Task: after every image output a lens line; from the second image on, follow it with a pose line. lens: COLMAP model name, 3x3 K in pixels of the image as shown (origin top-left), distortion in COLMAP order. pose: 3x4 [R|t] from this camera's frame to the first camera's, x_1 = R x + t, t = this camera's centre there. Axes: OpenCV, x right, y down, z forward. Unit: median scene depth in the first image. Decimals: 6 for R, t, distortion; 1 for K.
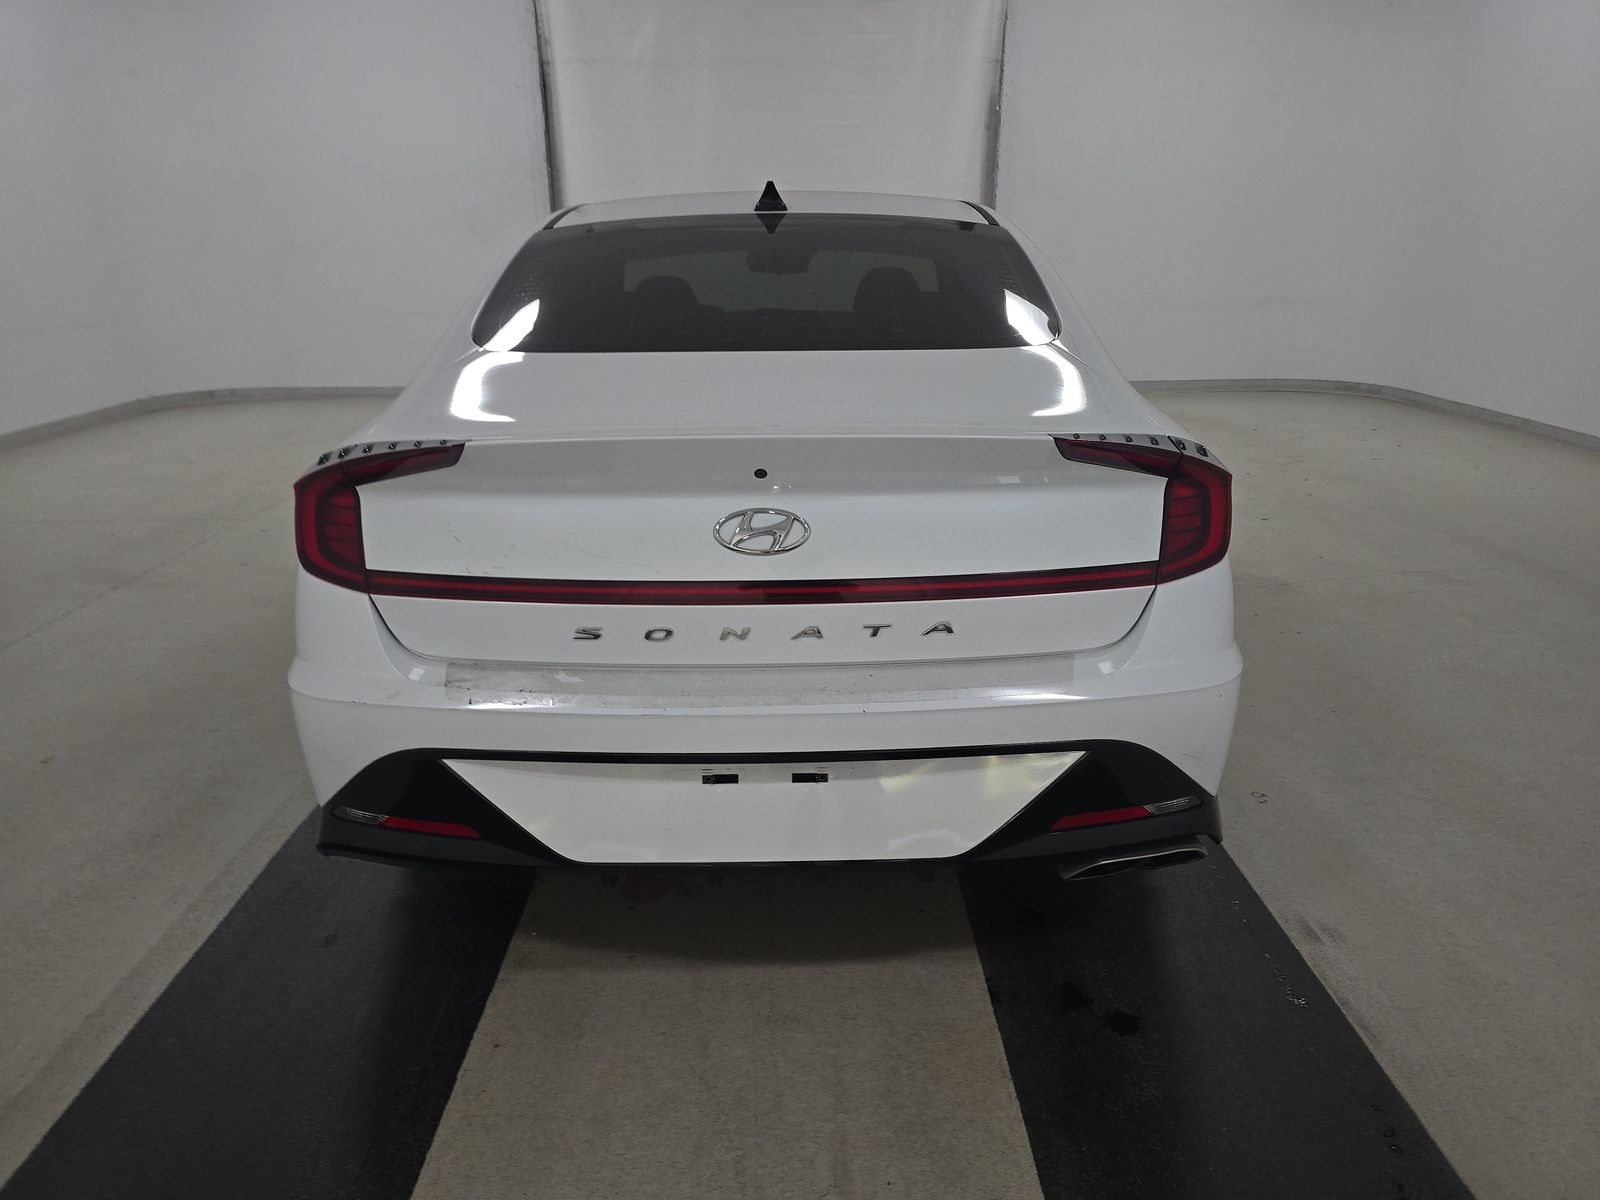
lens RADIAL K [[1053.7, 0, 800.0], [0, 1053.7, 600.0], [0, 0, 1]] dist [0.075088, -0.056916]
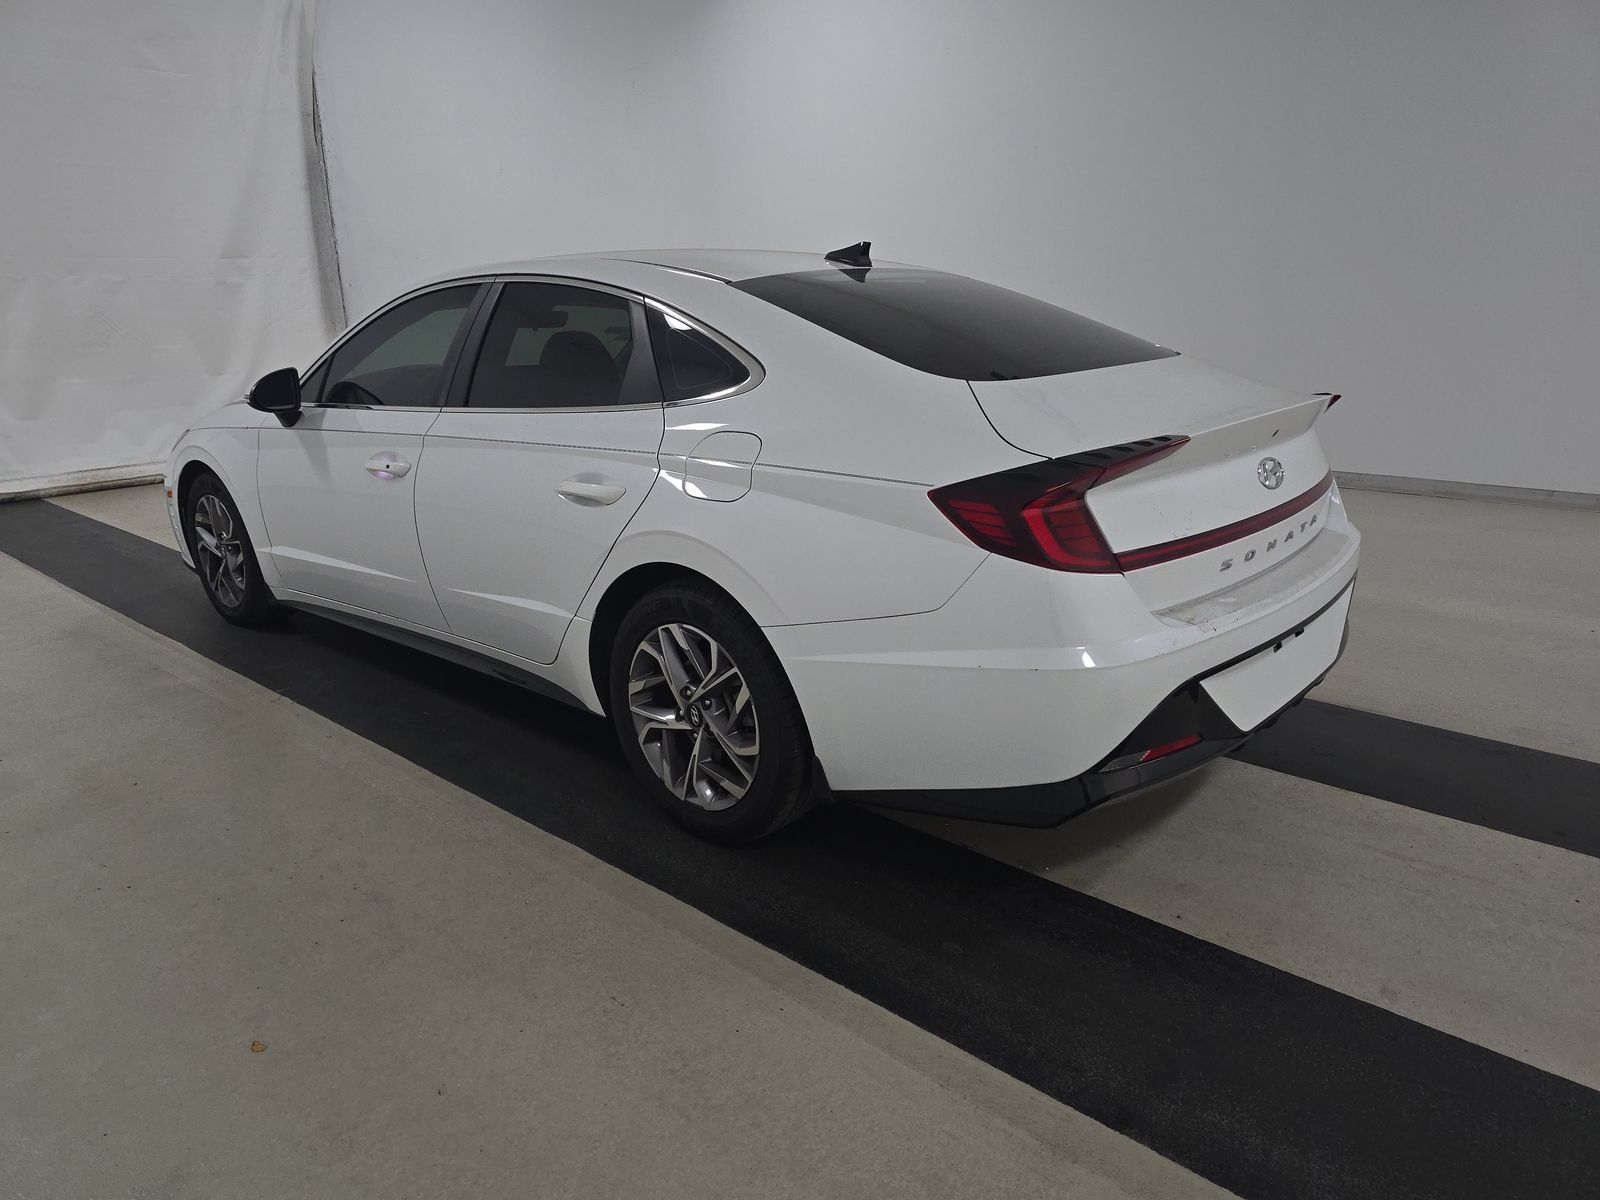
lens RADIAL K [[1053.7, 0, 800.0], [0, 1053.7, 600.0], [0, 0, 1]] dist [0.075088, -0.056916]
pose [[0.668587, -0.210158, 0.713320, -1.531715], [0.244908, 0.967949, 0.055627, -0.133739], [-0.702148, 0.137506, 0.698627, 0.422584]]
